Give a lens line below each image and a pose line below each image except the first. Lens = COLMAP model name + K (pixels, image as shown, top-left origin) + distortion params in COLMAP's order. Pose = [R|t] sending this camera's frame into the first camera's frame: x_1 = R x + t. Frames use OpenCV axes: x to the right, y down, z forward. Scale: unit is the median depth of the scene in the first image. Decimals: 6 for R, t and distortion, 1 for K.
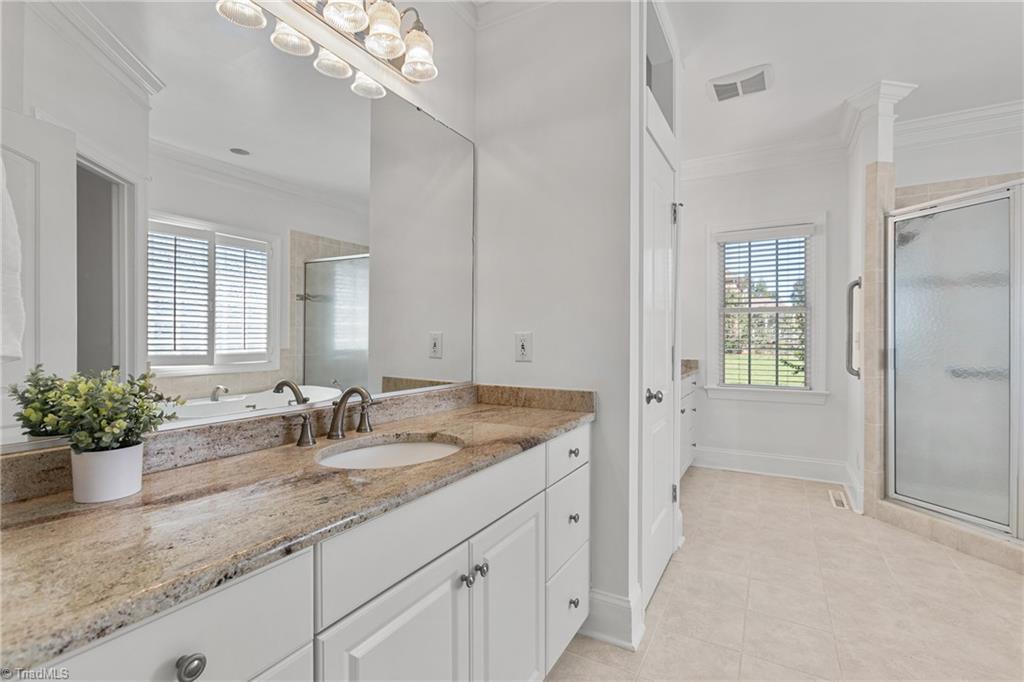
lens RADIAL K [[459.5, 0, 514.9], [0, 459.5, 340.4], [0, 0, 1]] dist [-0.011124, 0.004052]
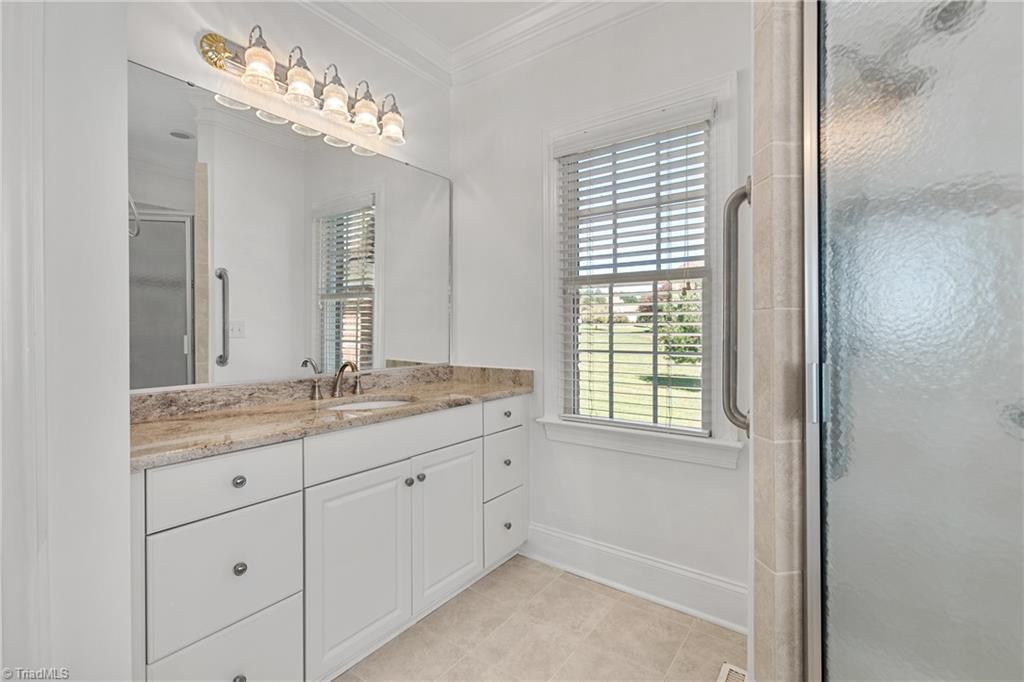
lens RADIAL K [[459.5, 0, 509.8], [0, 459.5, 335.5], [0, 0, 1]] dist [-0.011124, 0.004052]
pose [[0.993408, 0.001397, -0.114627, 0.491653], [-0.001228, 0.999998, 0.001542, -0.003095], [0.114629, -0.001391, 0.993407, 0.486288]]
